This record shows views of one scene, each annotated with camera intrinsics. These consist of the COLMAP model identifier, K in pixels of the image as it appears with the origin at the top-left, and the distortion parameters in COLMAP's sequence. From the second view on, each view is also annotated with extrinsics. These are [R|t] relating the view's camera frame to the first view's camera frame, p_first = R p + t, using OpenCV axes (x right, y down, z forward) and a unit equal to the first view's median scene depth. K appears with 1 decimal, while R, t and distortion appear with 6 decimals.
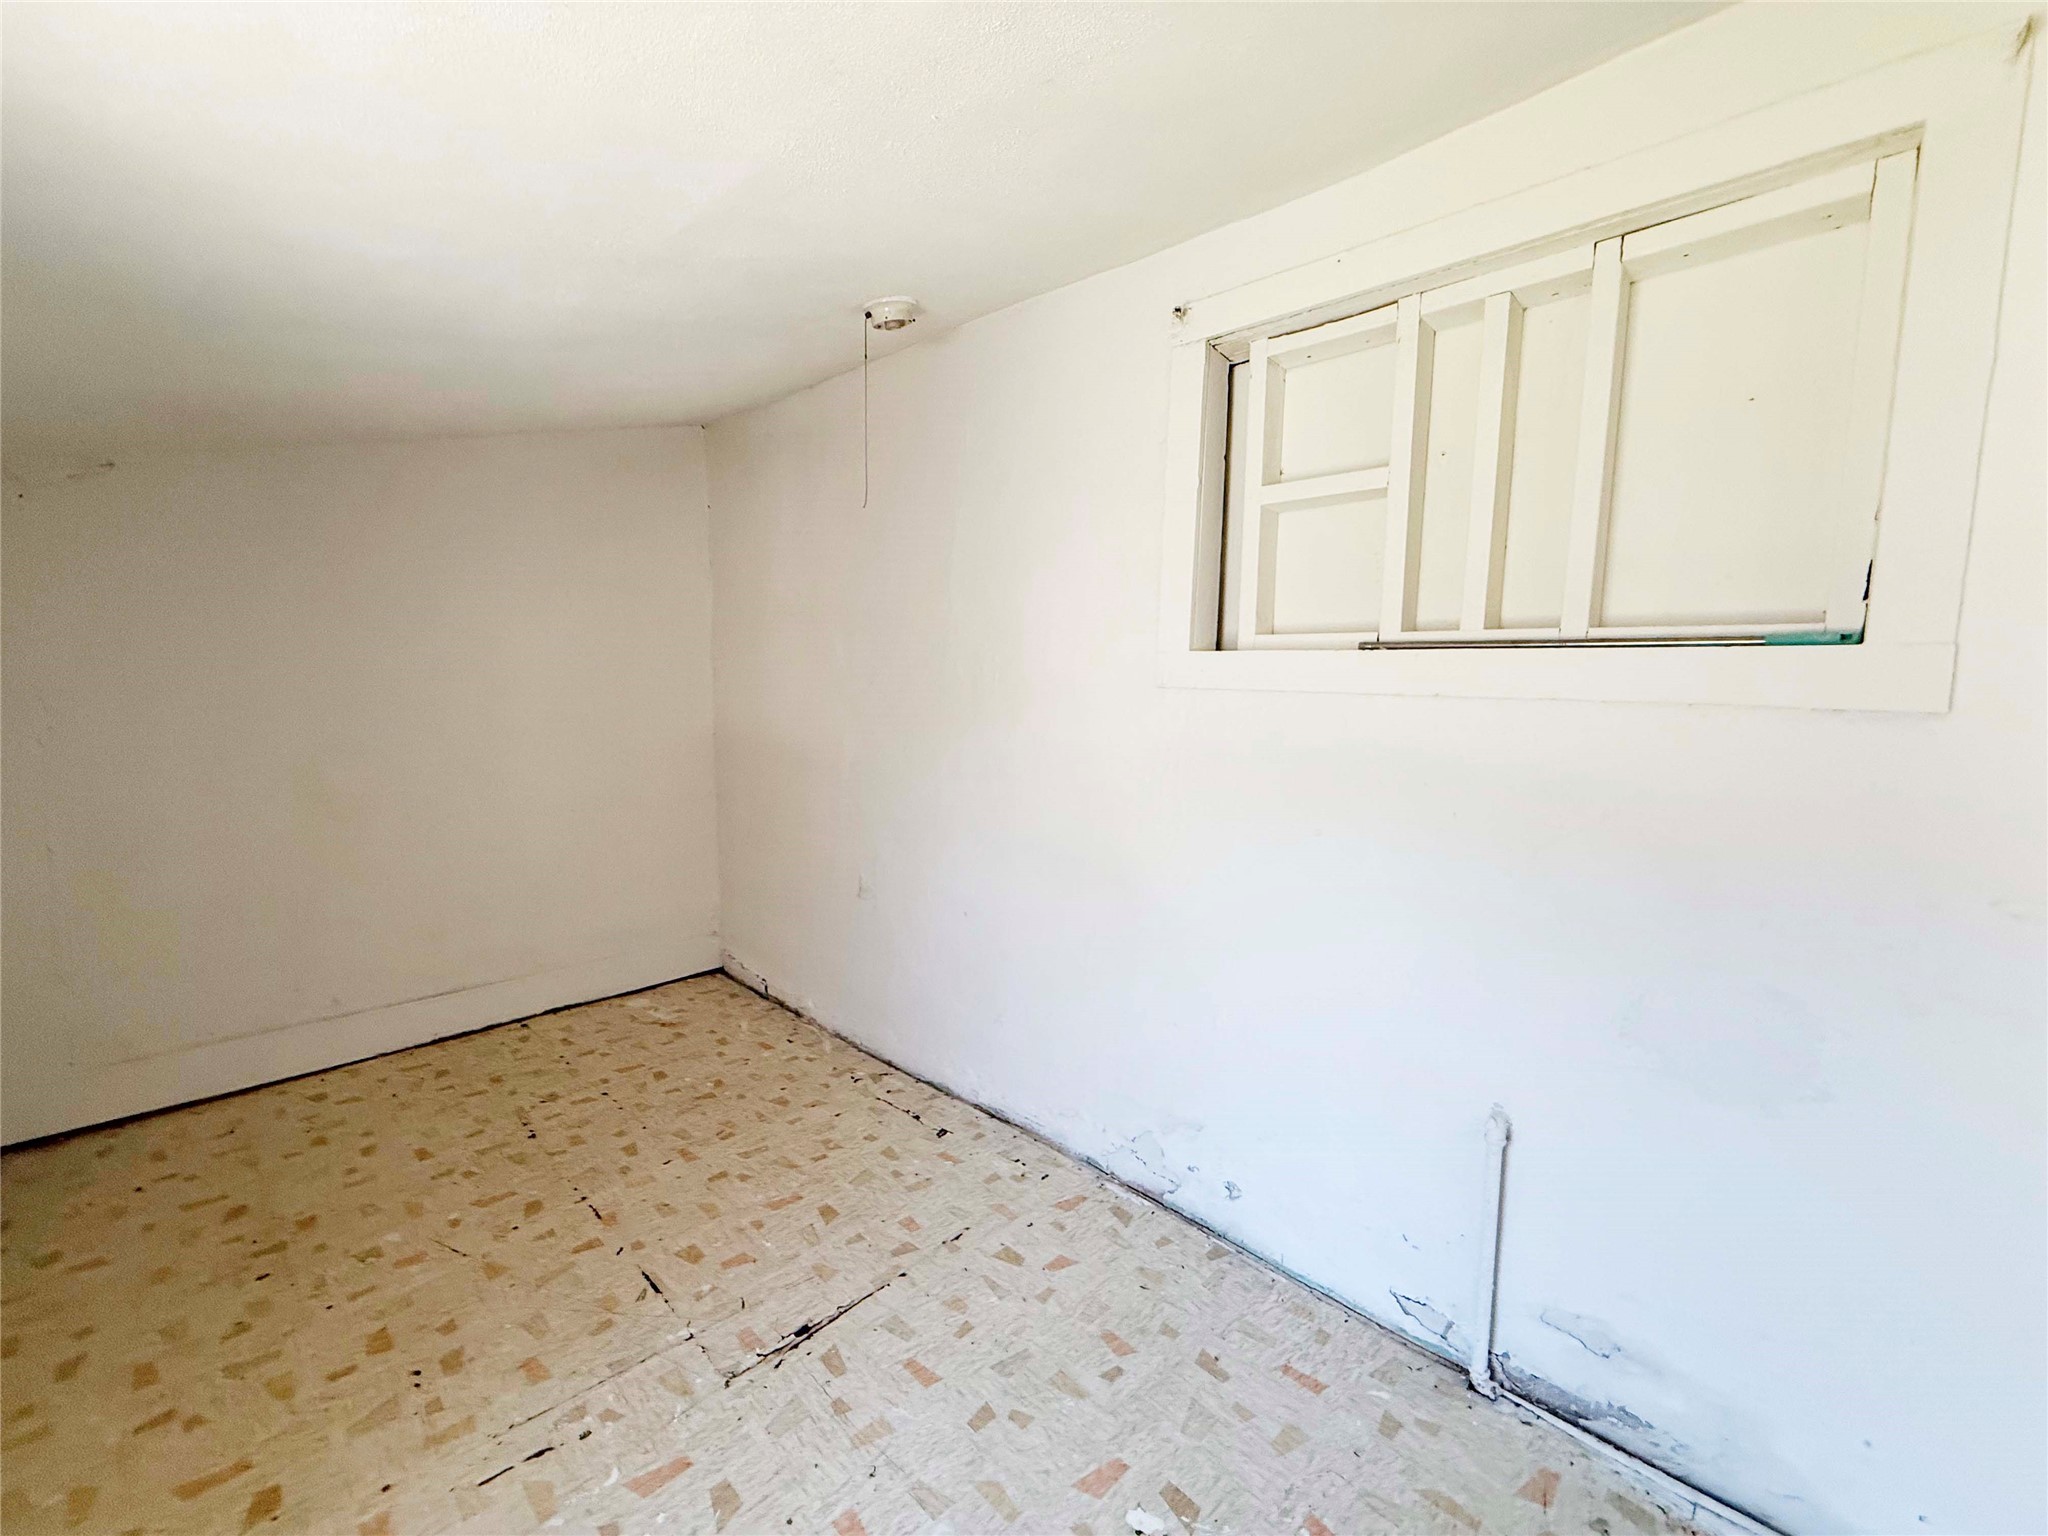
lens RADIAL K [[814.7, 0, 1022.3], [0, 814.7, 770.3], [0, 0, 1]] dist [-0.000198, 0.000021]
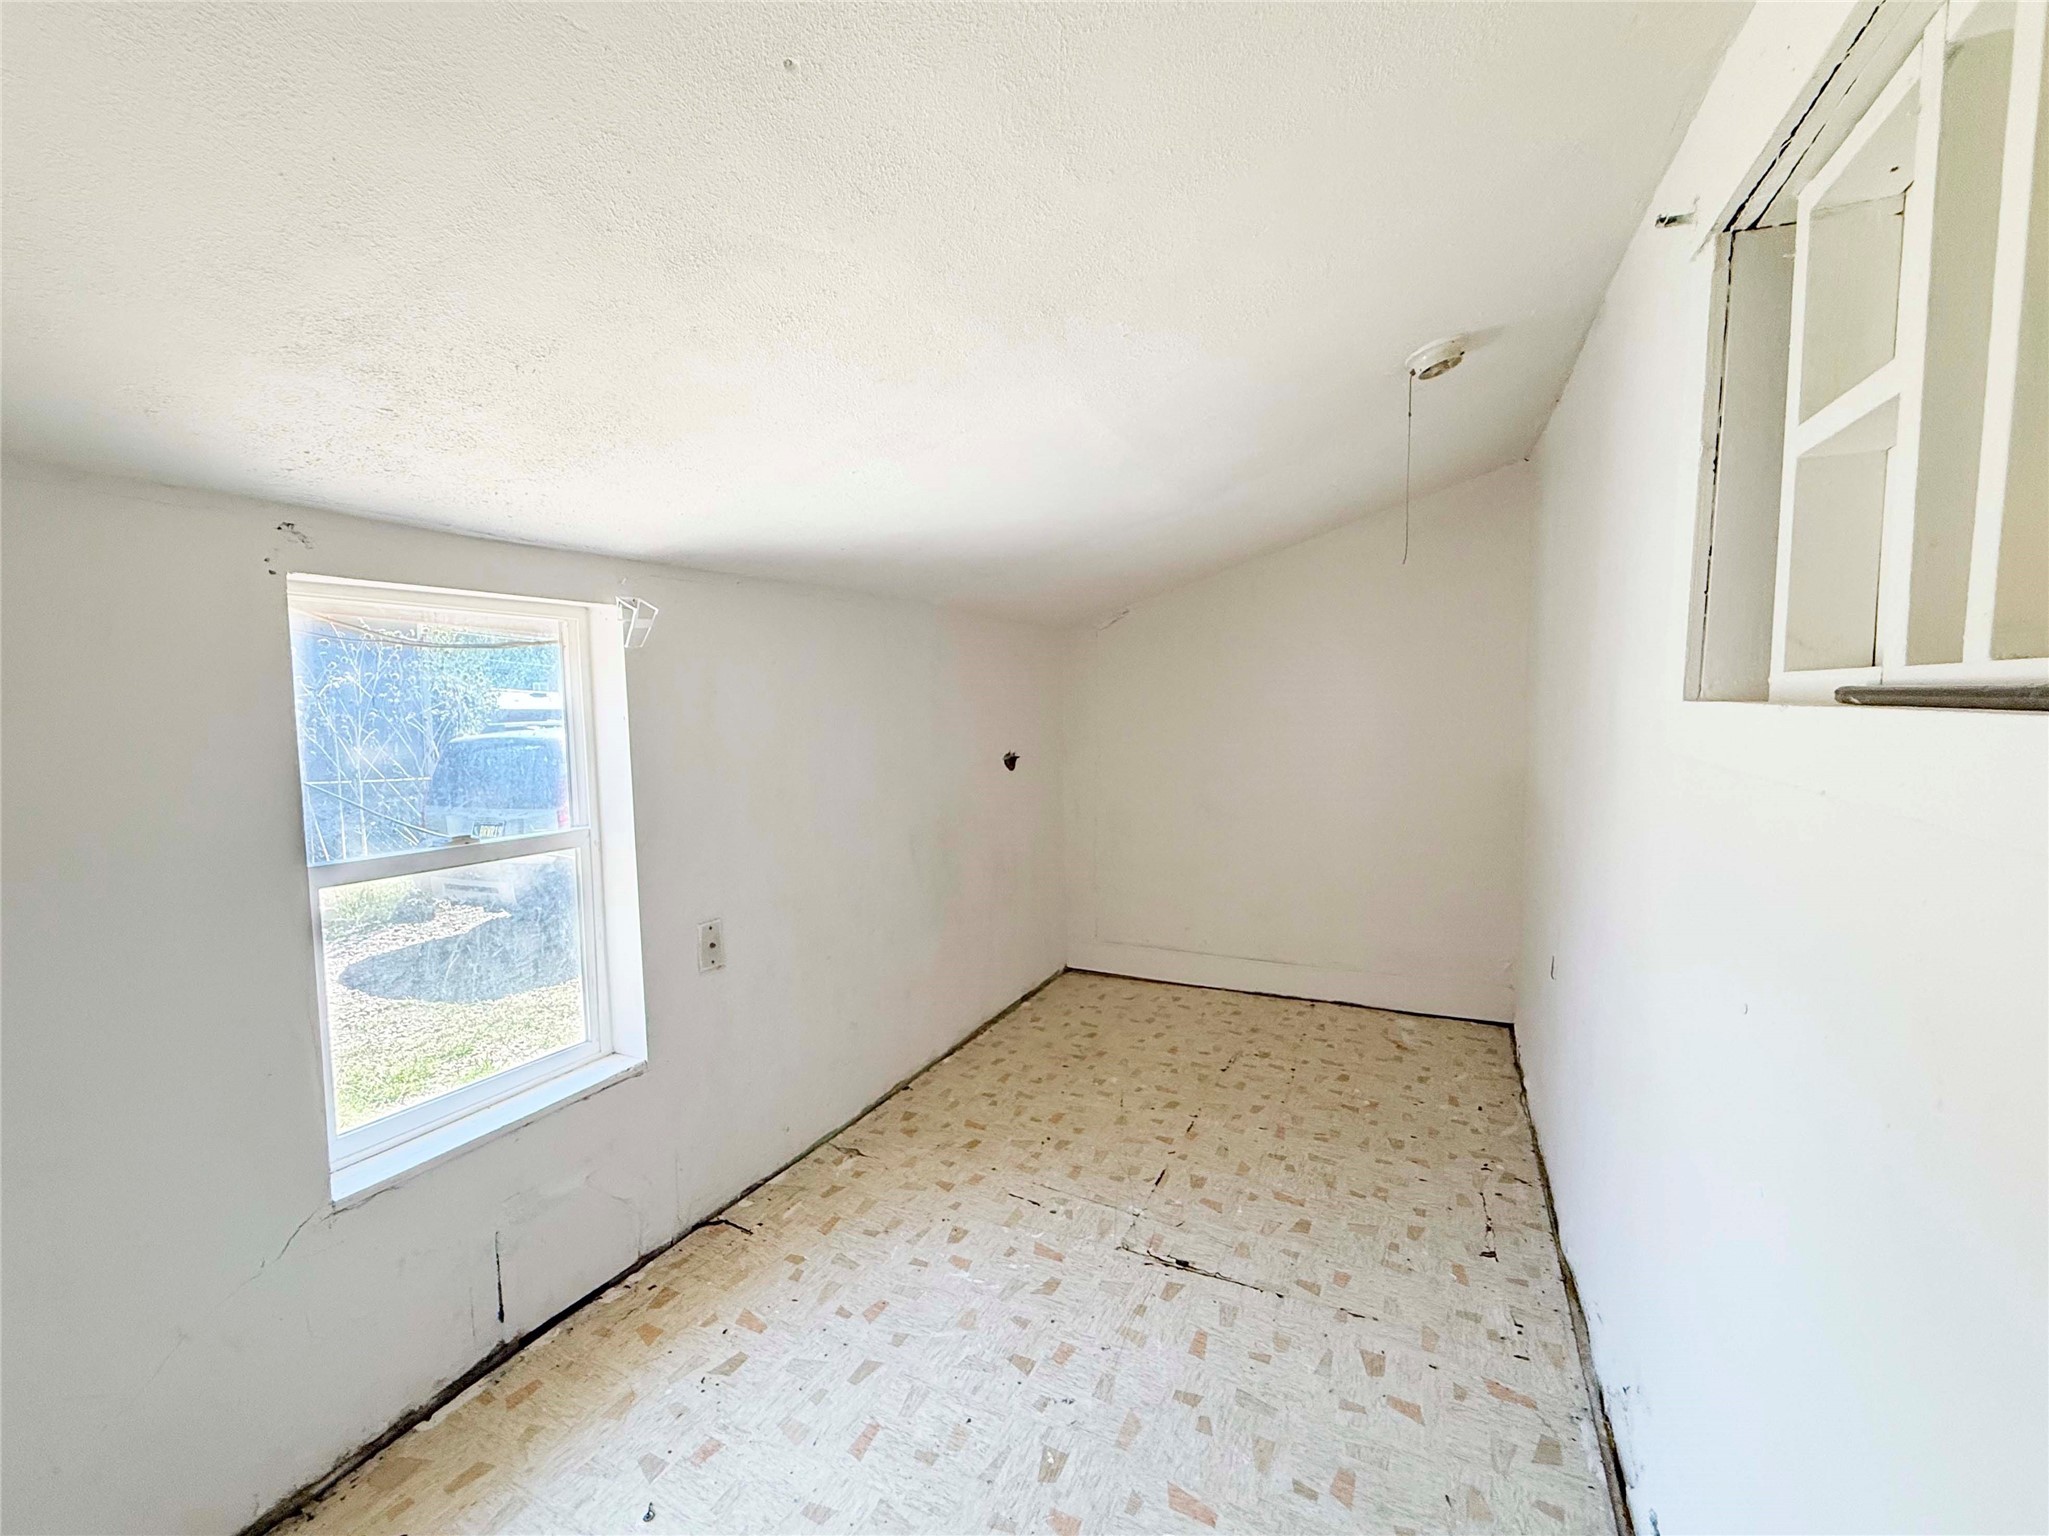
lens RADIAL K [[832.9, 0, 1021.7], [0, 832.9, 771.1], [0, 0, 1]] dist [0.000583, 0.000150]
pose [[0.305028, 0.049130, -0.951075, 0.767439], [-0.073519, 0.996903, 0.027918, -0.075790], [0.949501, 0.061406, 0.307696, 0.299876]]
